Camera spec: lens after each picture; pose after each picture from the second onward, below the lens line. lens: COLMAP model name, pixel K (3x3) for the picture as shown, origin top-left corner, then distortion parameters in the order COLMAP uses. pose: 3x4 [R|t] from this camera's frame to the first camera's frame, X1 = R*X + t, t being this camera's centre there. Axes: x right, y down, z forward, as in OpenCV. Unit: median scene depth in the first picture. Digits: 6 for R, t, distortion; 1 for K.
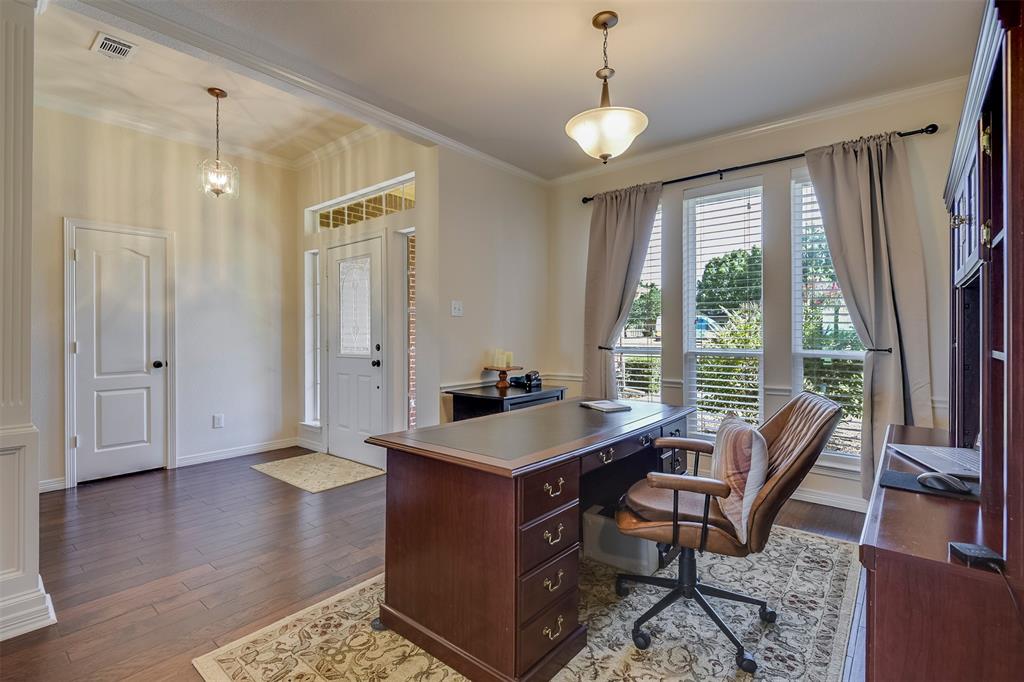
lens RADIAL K [[481.5, 0, 543.9], [0, 481.5, 336.4], [0, 0, 1]] dist [-0.012065, -0.001832]
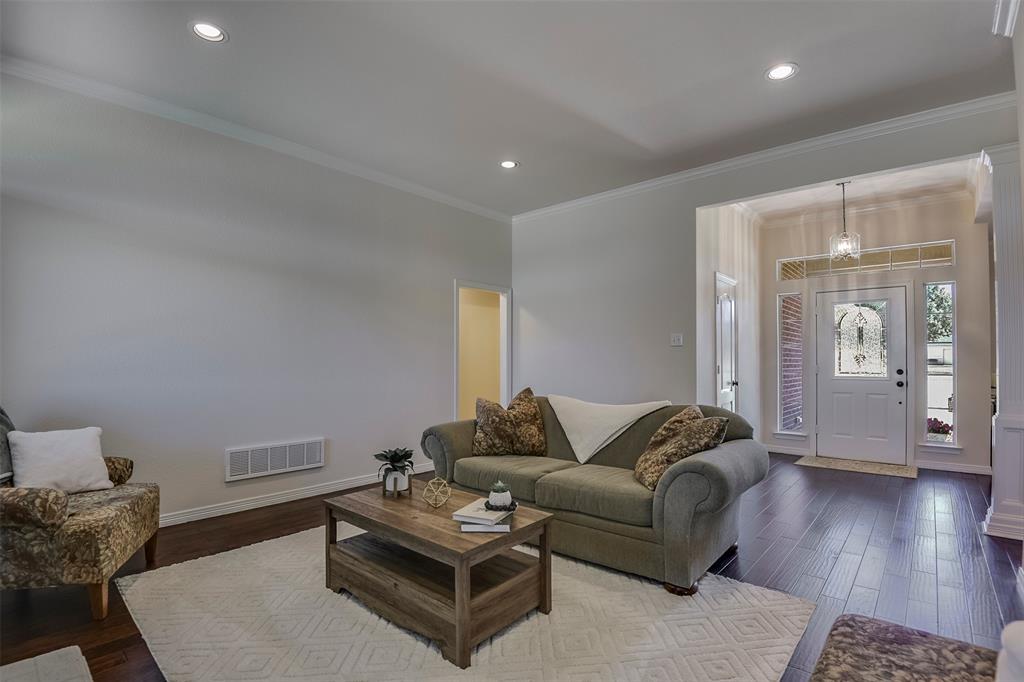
lens RADIAL K [[478.1, 0, 536.4], [0, 478.1, 362.9], [0, 0, 1]] dist [-0.020311, -0.000748]
pose [[0.999245, 0.002733, -0.038751, -1.324037], [-0.002431, 0.999966, 0.007848, -0.008945], [0.038771, -0.007747, 0.999218, -0.312293]]
